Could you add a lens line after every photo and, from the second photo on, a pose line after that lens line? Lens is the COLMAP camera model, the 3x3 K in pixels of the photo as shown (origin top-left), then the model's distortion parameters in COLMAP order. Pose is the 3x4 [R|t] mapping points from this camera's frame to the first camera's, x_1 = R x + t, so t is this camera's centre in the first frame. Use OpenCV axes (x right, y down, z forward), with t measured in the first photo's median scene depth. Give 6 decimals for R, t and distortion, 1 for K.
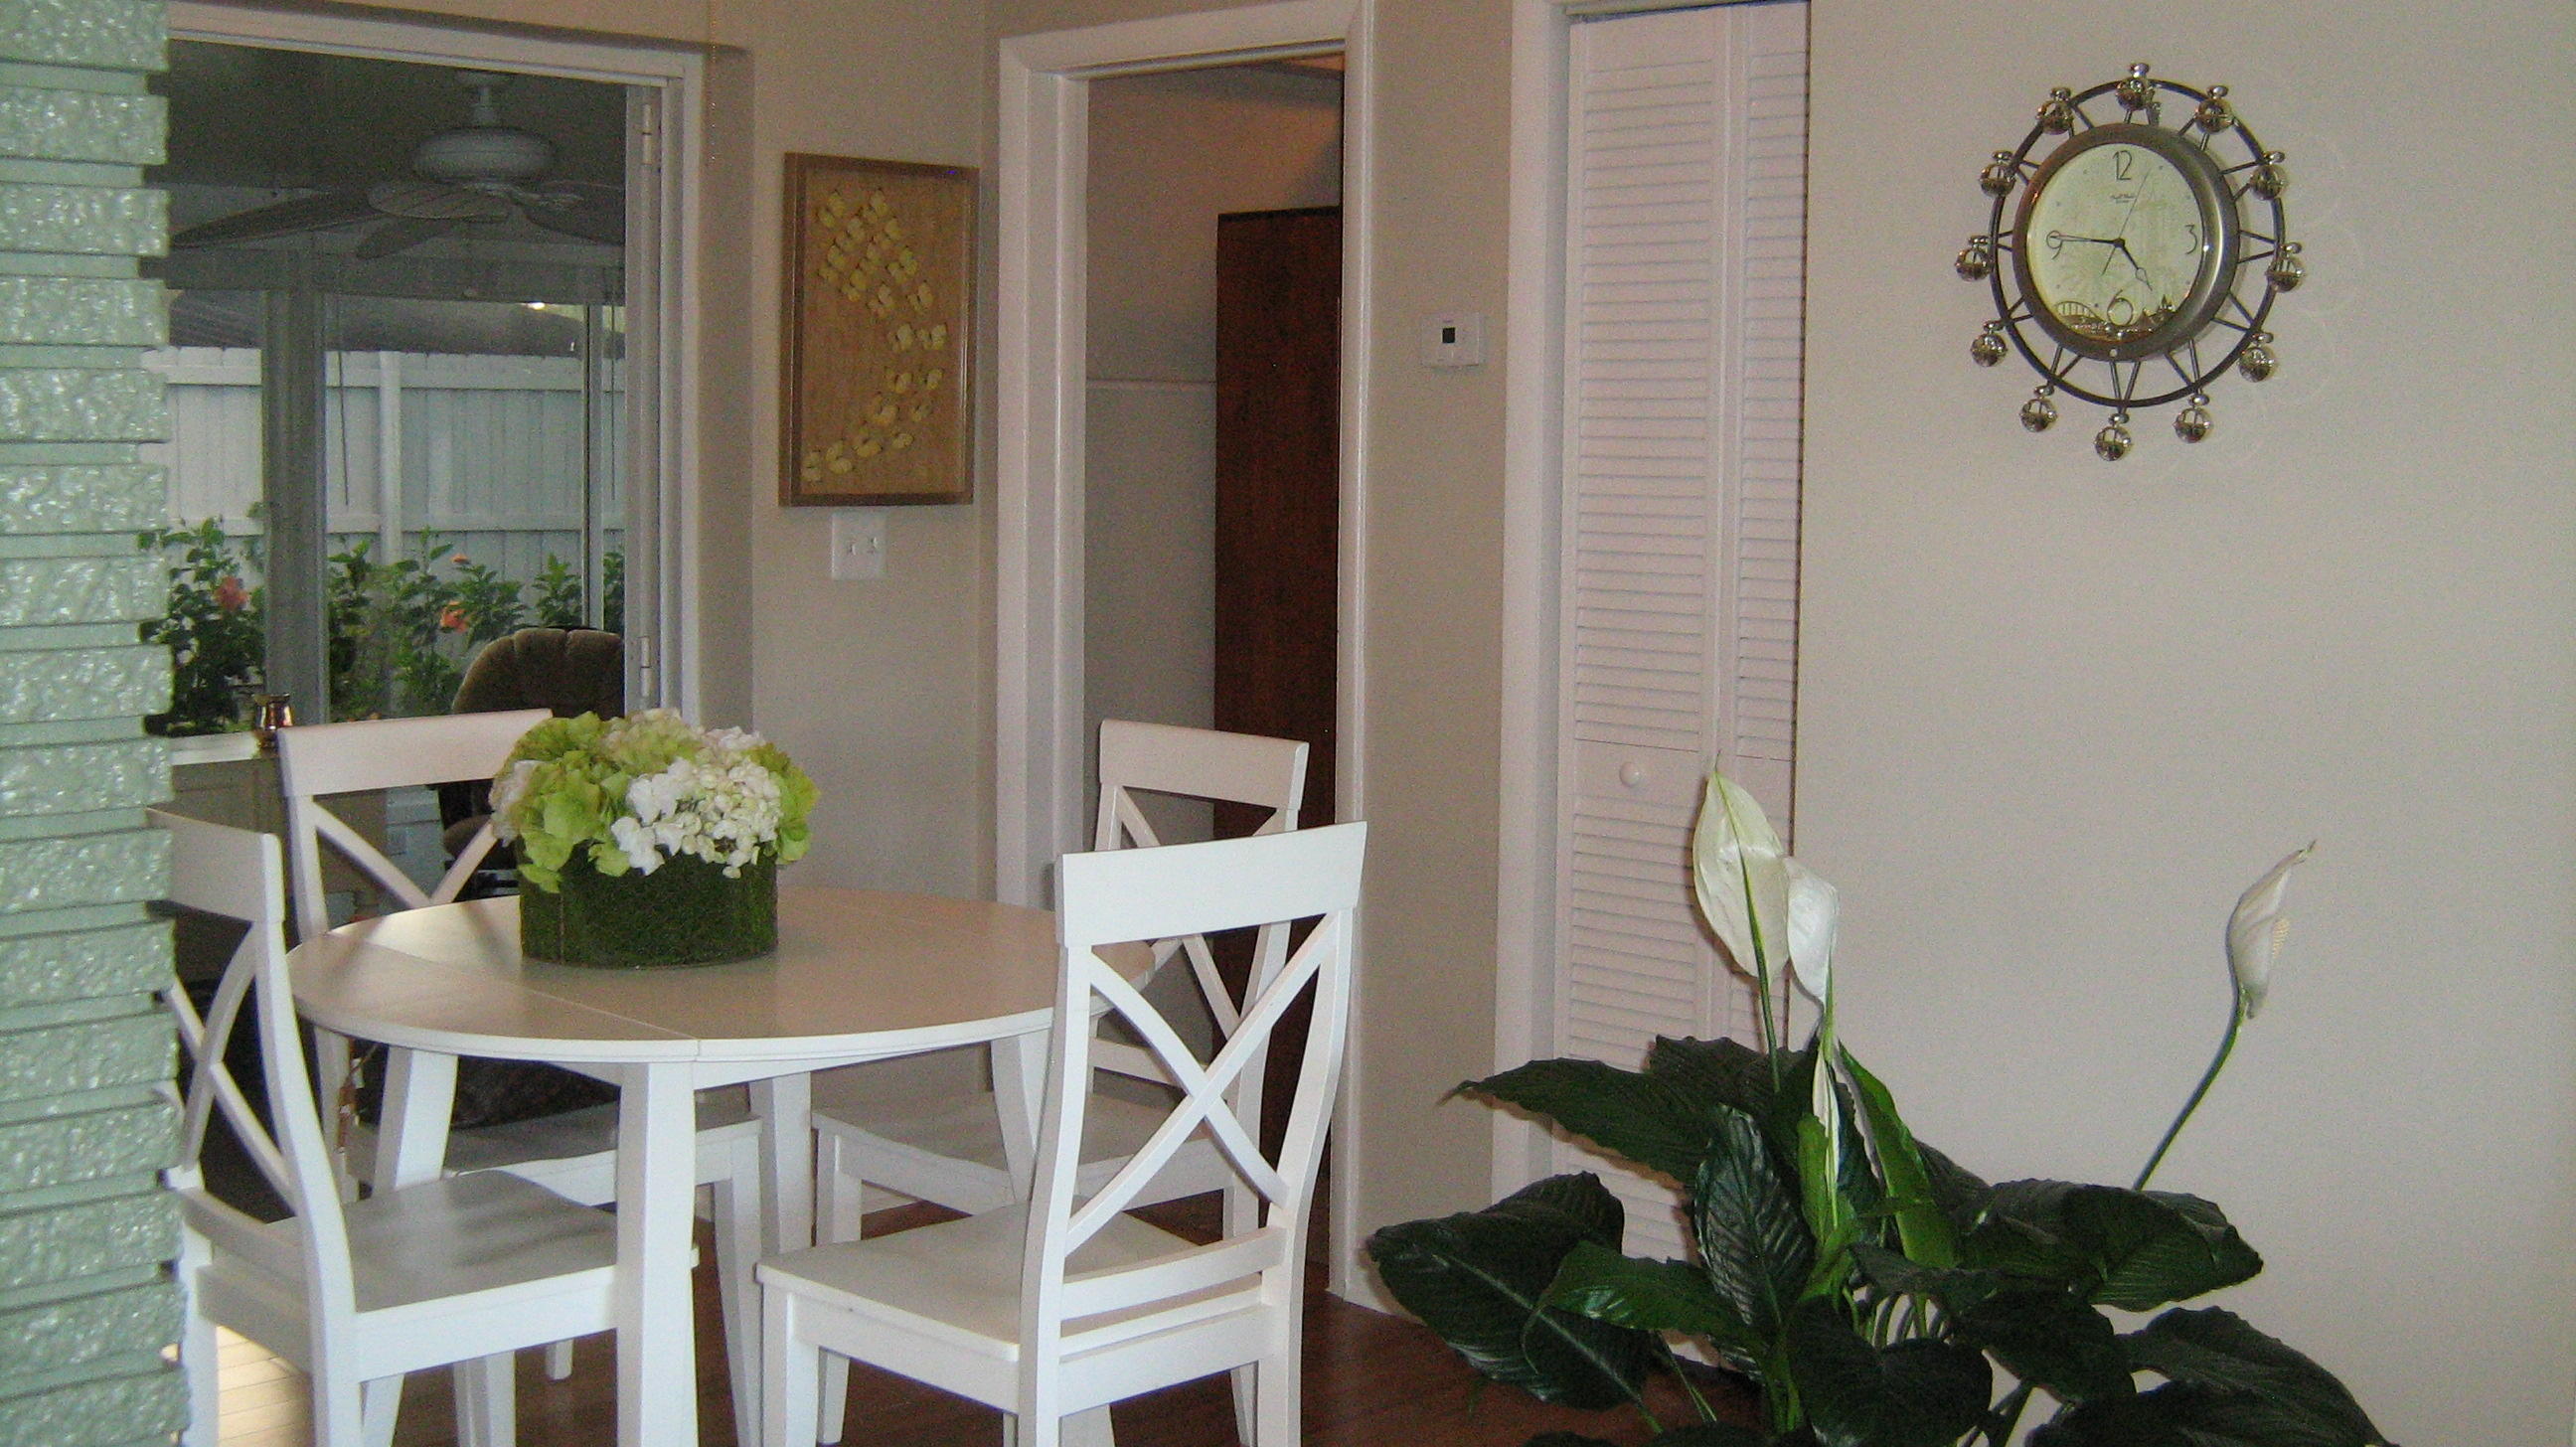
lens RADIAL K [[2963.4, 0, 1288.0], [0, 2963.4, 723.5], [0, 0, 1]] dist [-0.158010, 0.001190]
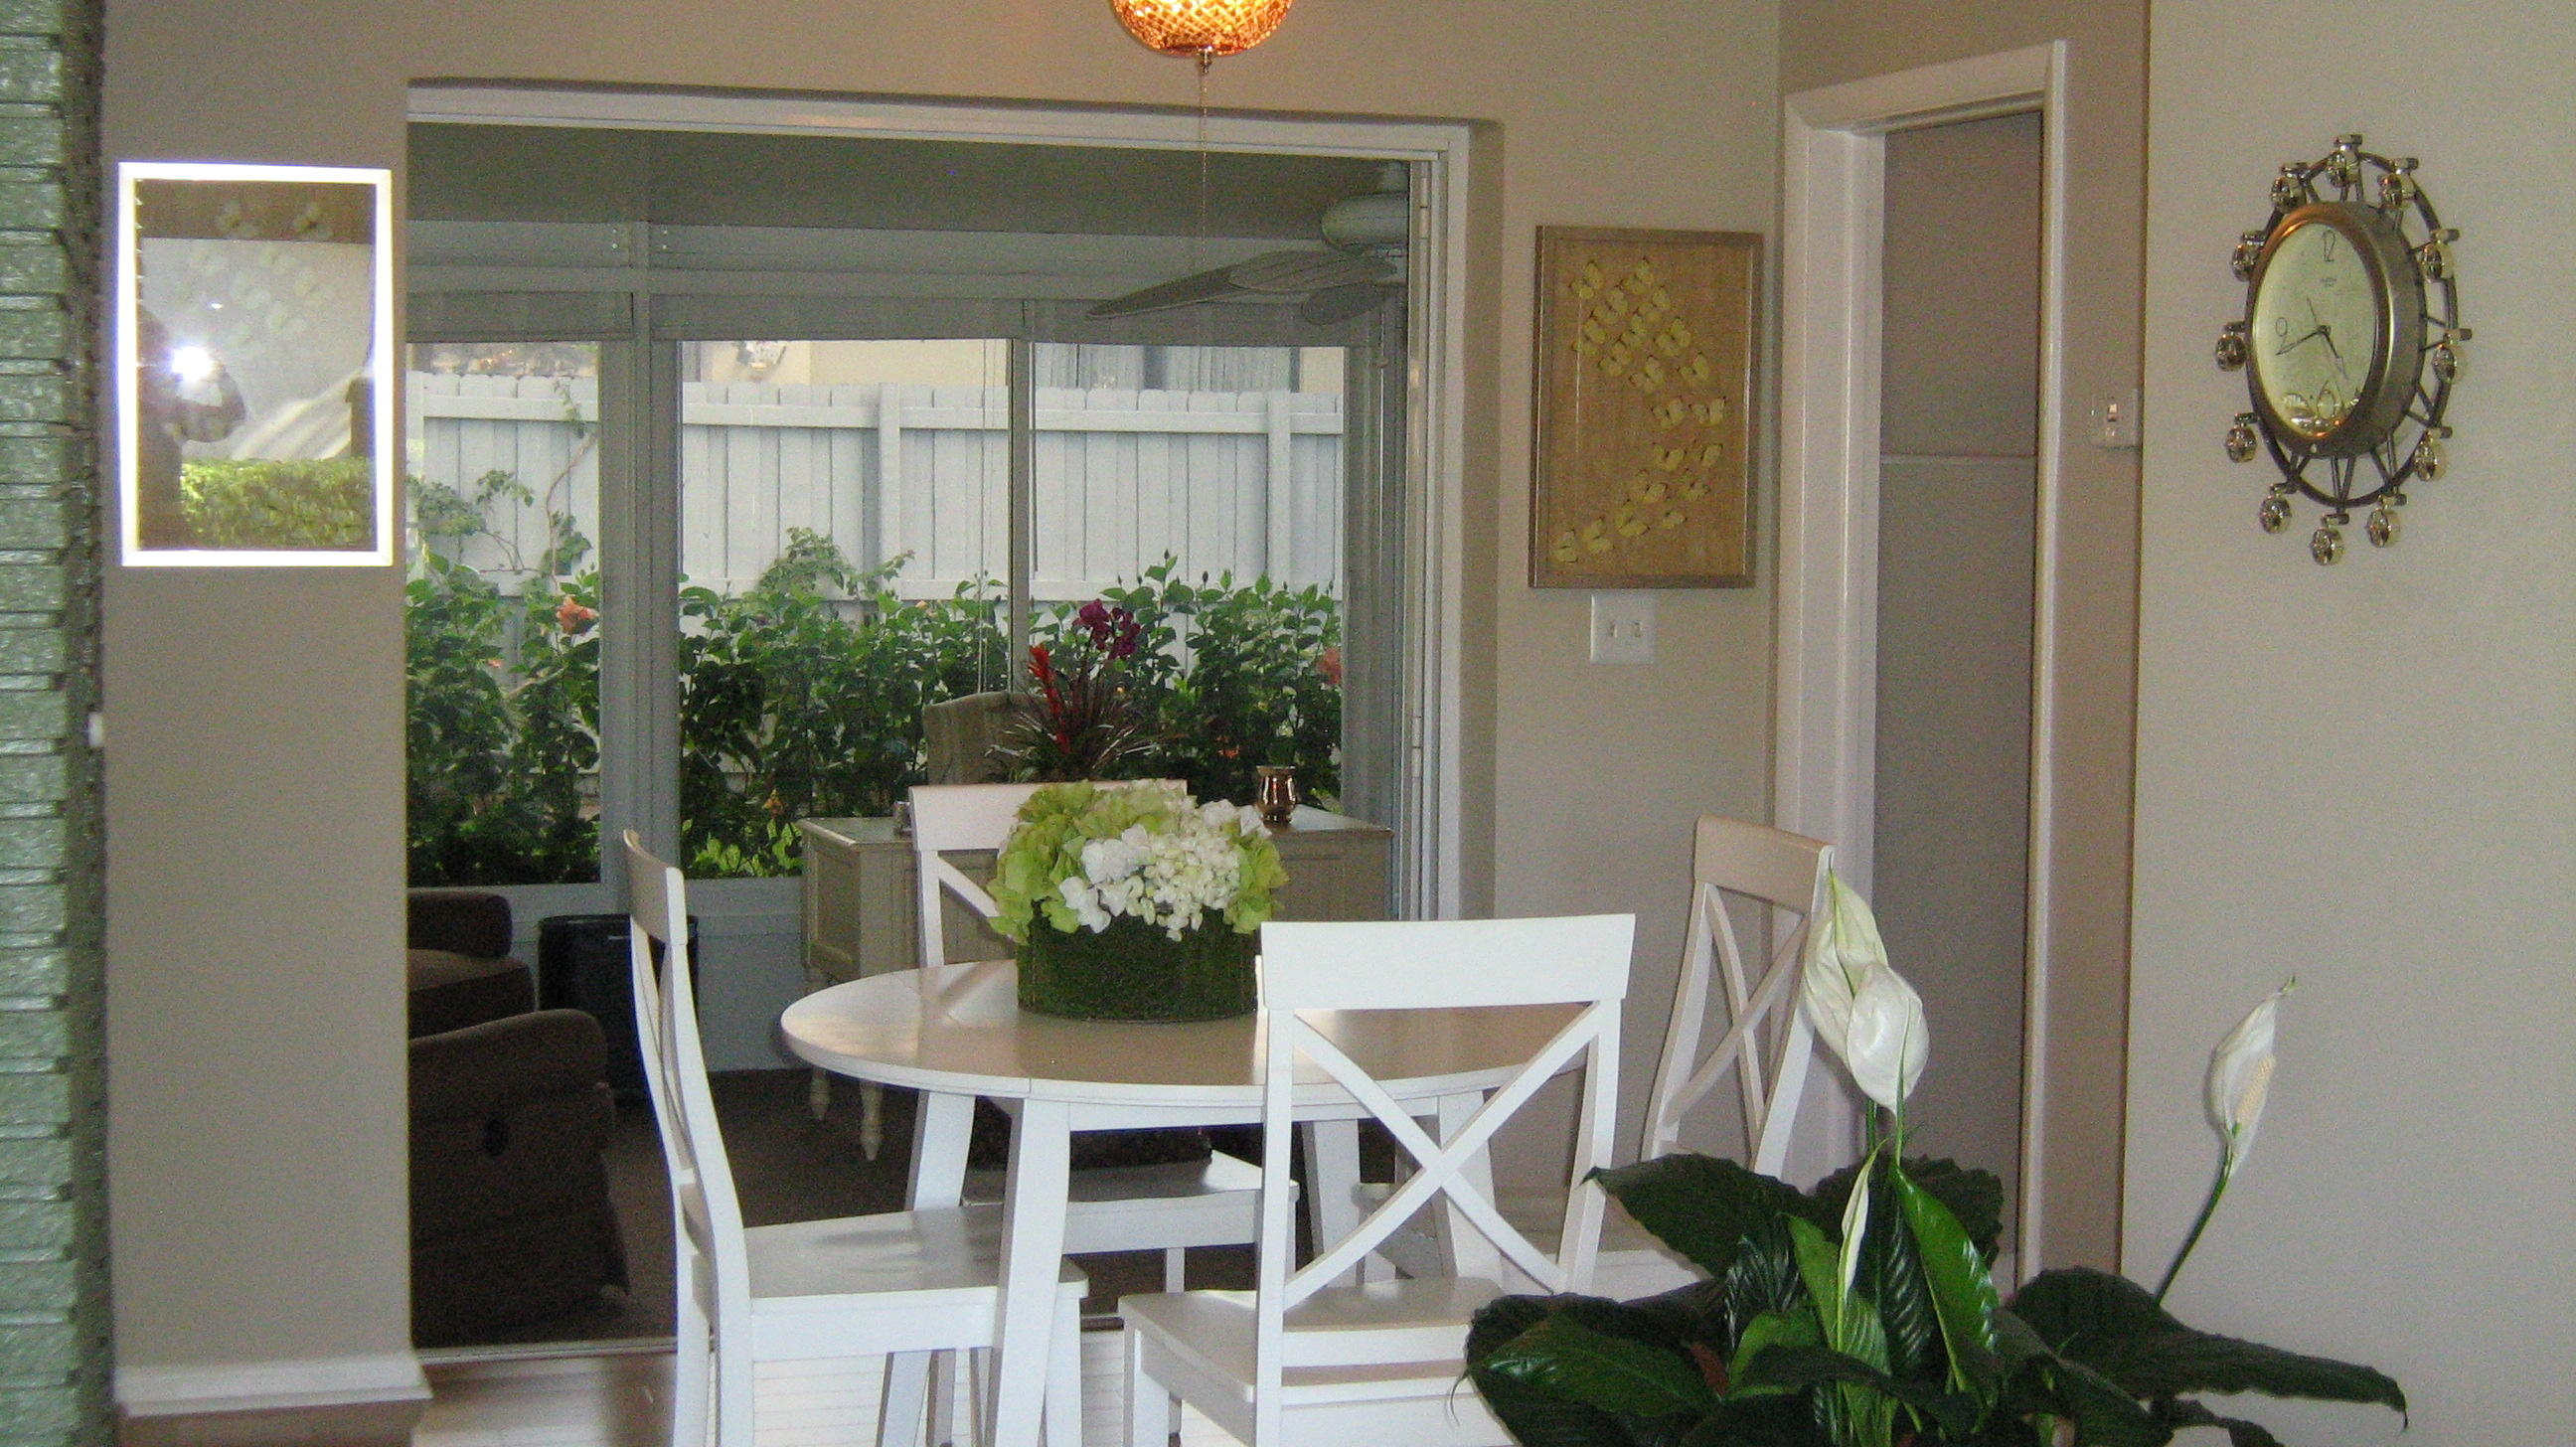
lens RADIAL K [[3533.8, 0, 1288.0], [0, 3533.8, 723.5], [0, 0, 1]] dist [-0.002249, -0.926082]
pose [[0.889136, 0.031525, -0.456555, 0.428248], [-0.045079, 0.998806, -0.018822, -0.003633], [0.455417, 0.037316, 0.889496, -0.115551]]
